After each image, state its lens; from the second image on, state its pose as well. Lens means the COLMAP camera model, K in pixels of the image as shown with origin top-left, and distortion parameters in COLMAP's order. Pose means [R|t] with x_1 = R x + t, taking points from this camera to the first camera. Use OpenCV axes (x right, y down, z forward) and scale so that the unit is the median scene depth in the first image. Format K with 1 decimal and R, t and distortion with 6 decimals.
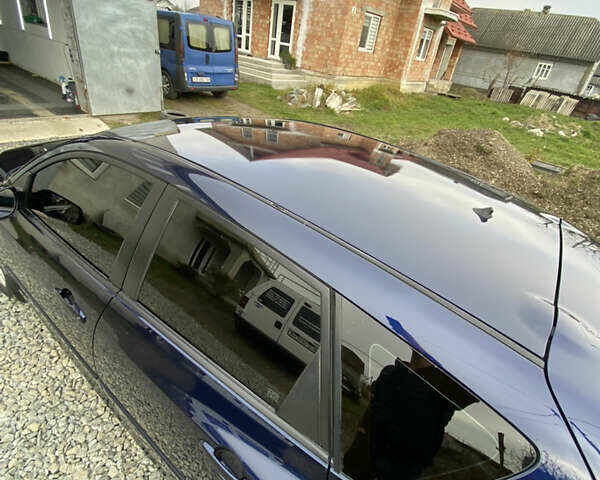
lens RADIAL K [[323.3, 0, 296.6], [0, 323.3, 239.2], [0, 0, 1]] dist [0.020644, -0.018940]
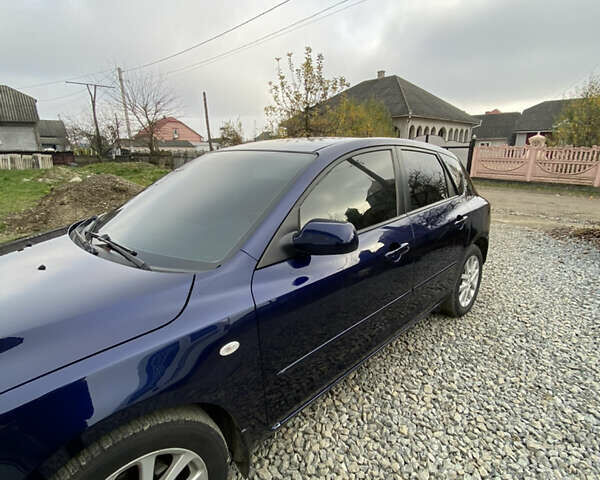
lens RADIAL K [[323.3, 0, 301.0], [0, 323.3, 241.1], [0, 0, 1]] dist [0.020644, -0.018940]
pose [[0.142454, -0.396252, 0.907023, -0.314775], [0.536633, 0.800920, 0.265617, -0.068097], [-0.831704, 0.448900, 0.326736, 0.134608]]
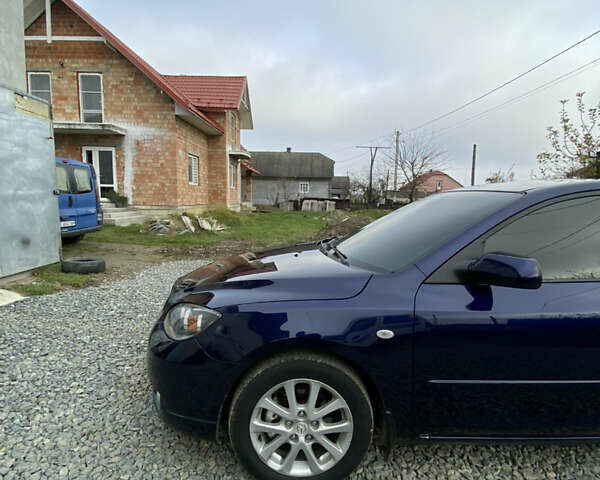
lens RADIAL K [[323.3, 0, 300.0], [0, 323.3, 240.4], [0, 0, 1]] dist [0.020644, -0.018940]
pose [[0.777967, -0.193126, 0.597888, -0.340551], [0.392994, 0.892036, -0.223221, -0.038824], [-0.490227, 0.408625, 0.769872, 0.096444]]
